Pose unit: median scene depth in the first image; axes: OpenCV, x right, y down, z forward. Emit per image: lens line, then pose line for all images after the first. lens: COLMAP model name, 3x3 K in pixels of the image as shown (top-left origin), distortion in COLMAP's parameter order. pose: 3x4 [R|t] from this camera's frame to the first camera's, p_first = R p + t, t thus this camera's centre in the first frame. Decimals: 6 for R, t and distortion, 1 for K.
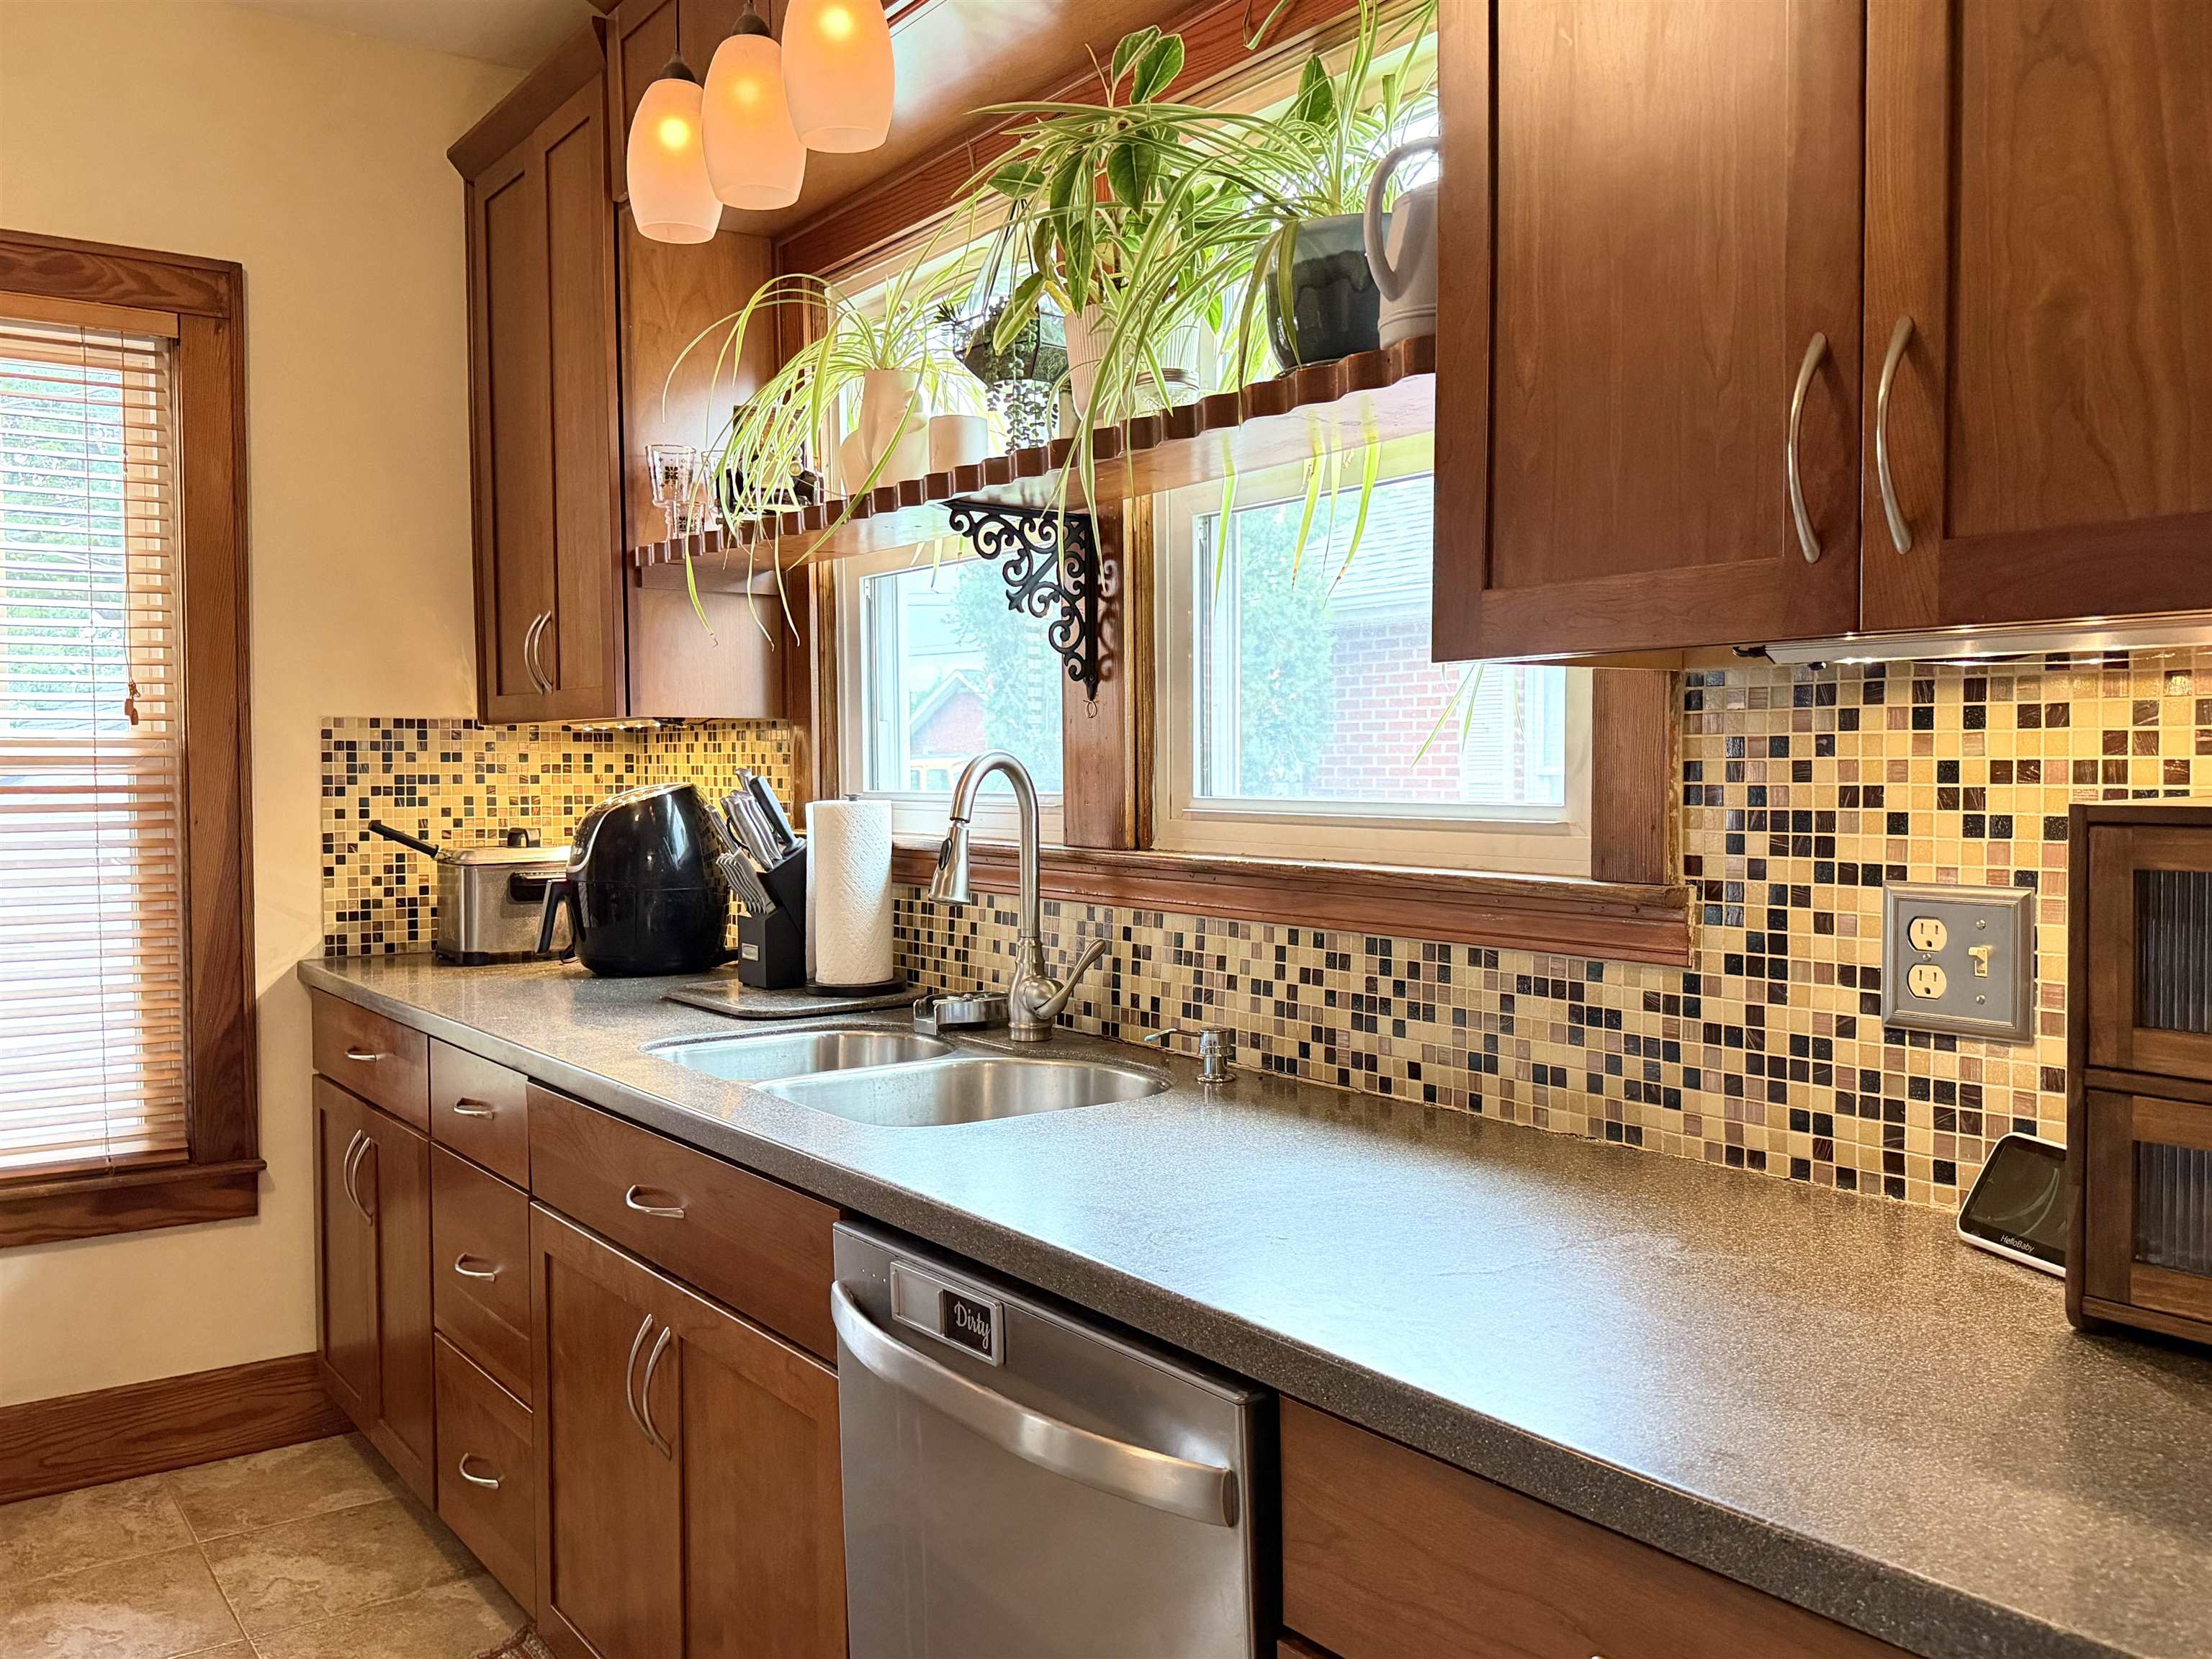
lens RADIAL K [[1820.1, 0, 1108.3], [0, 1820.1, 825.0], [0, 0, 1]] dist [0.071192, 0.002130]
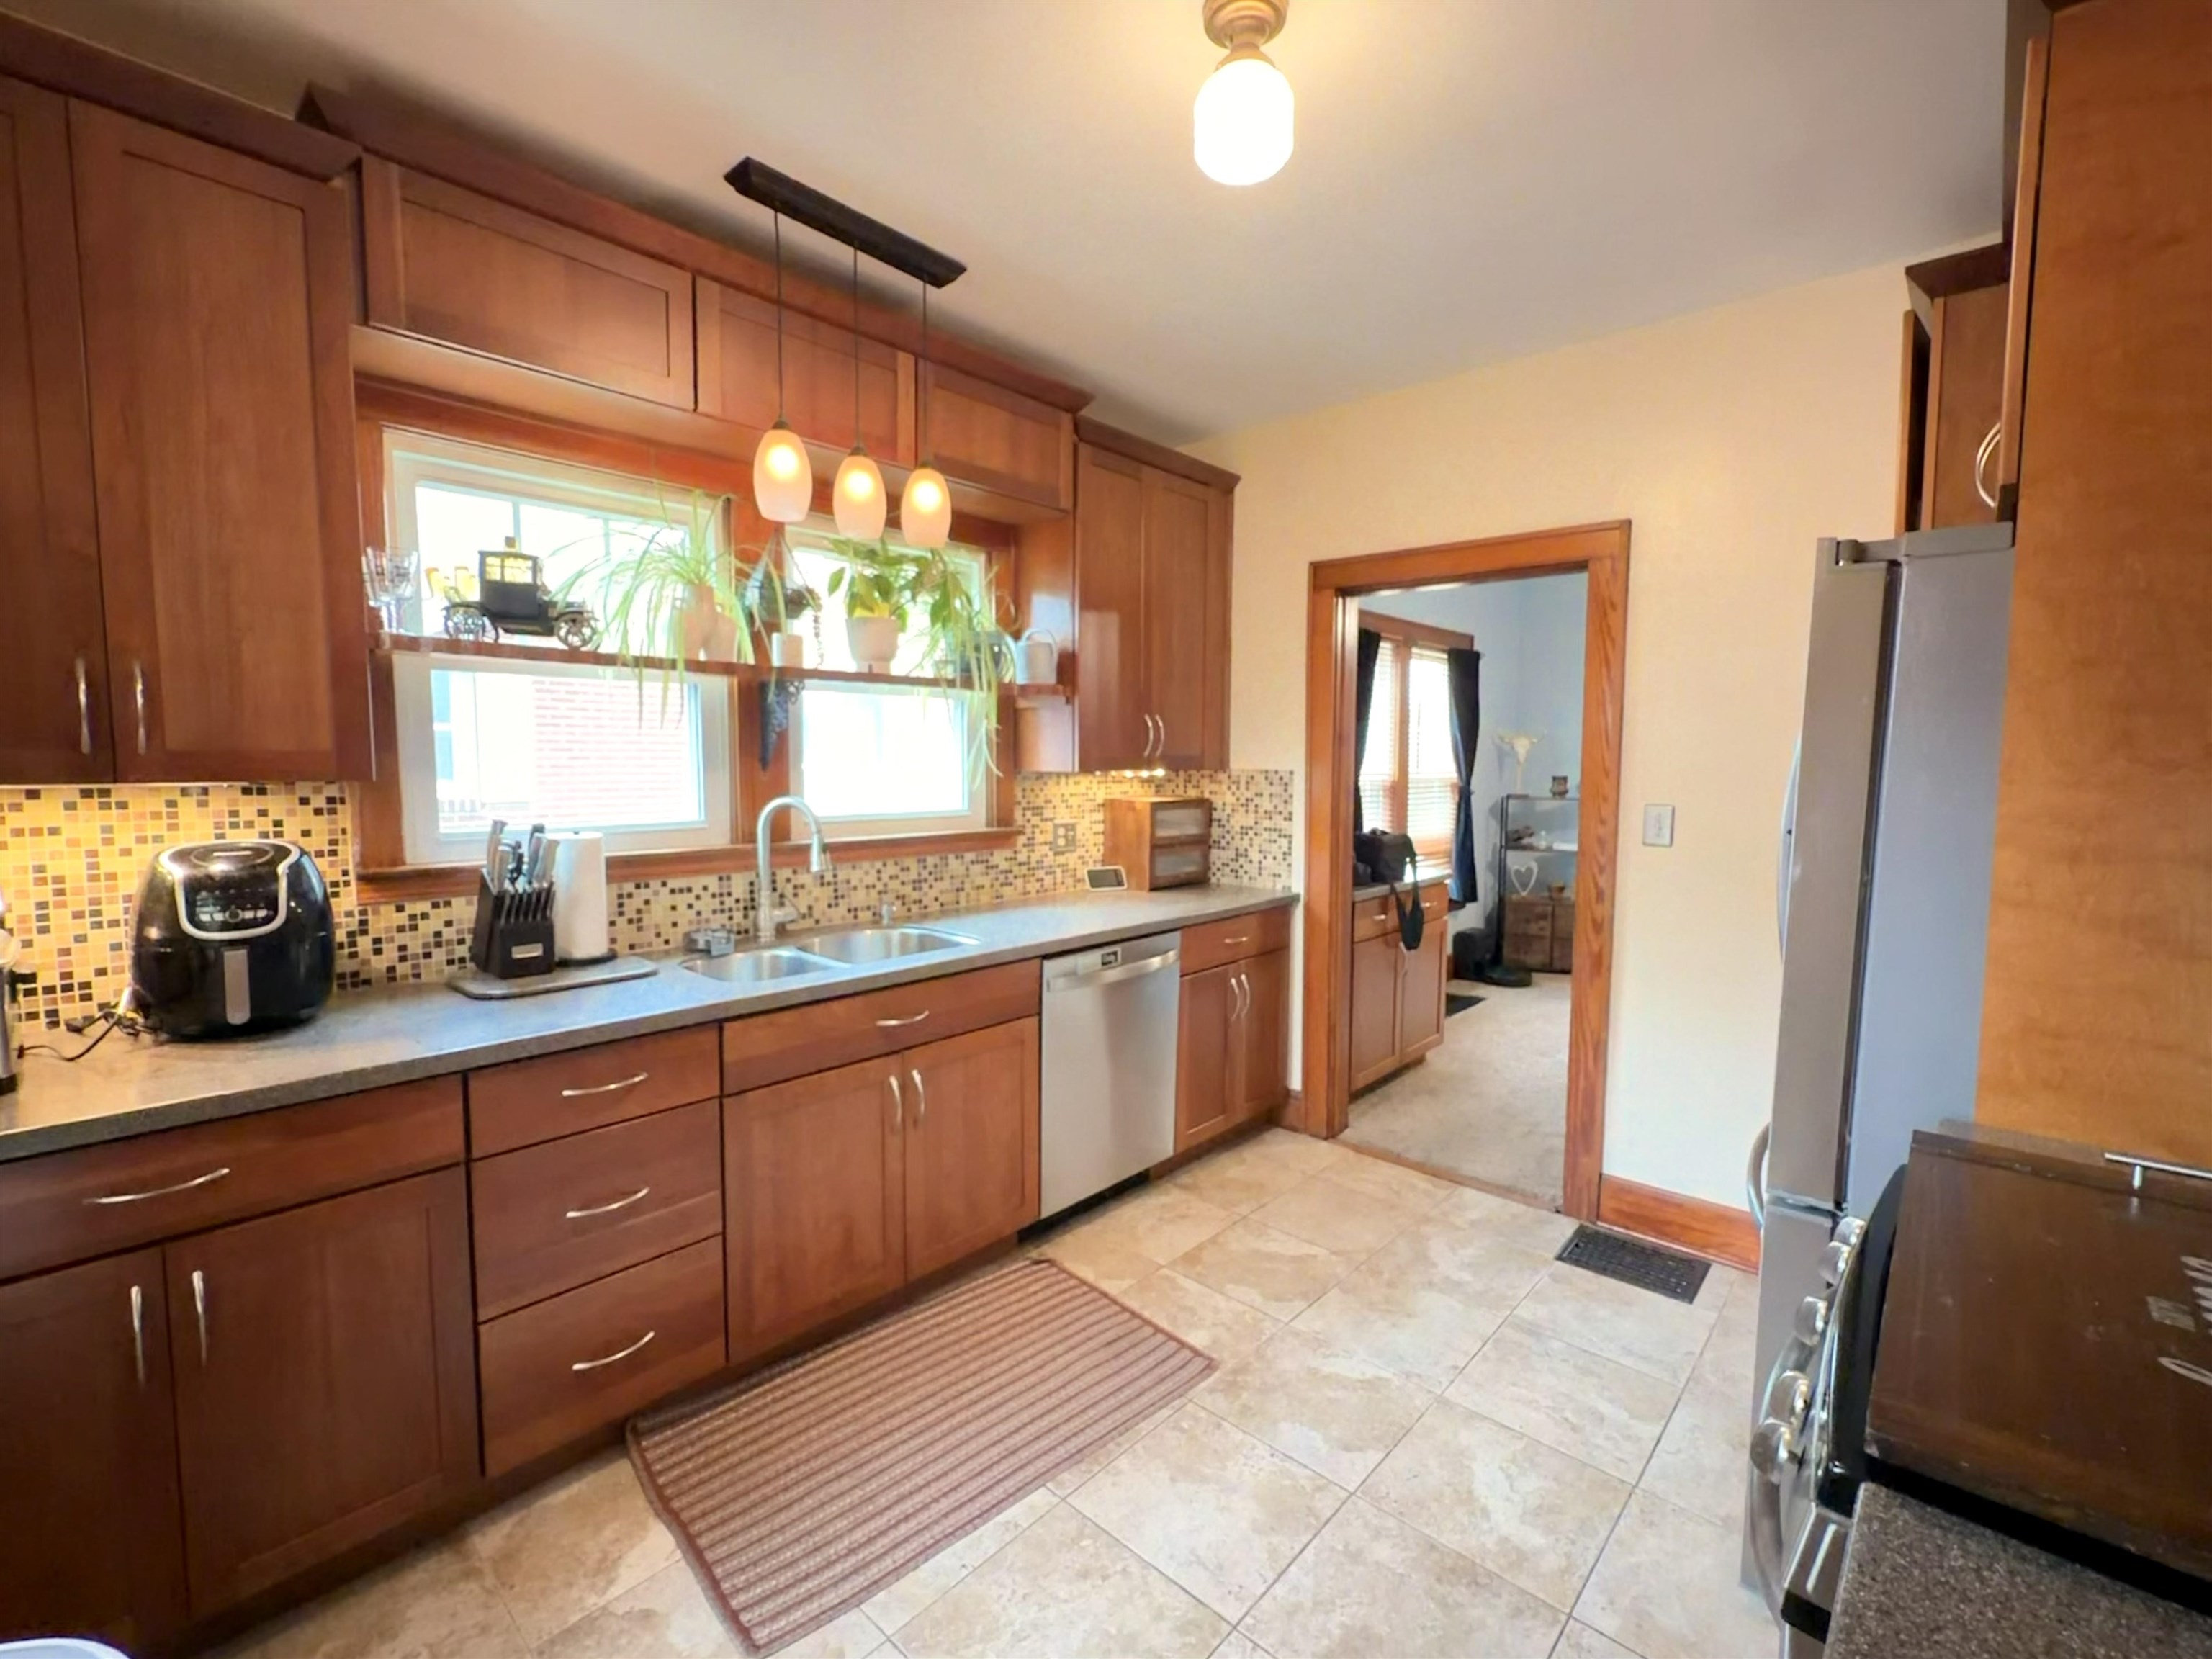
lens RADIAL K [[900.0, 0, 1109.3], [0, 900.0, 829.7], [0, 0, 1]] dist [-0.000610, -0.000022]
pose [[-0.192415, -0.068112, 0.978947, -1.334390], [0.032873, 0.996581, 0.075801, -0.082930], [-0.980763, 0.046766, -0.189518, 0.997308]]
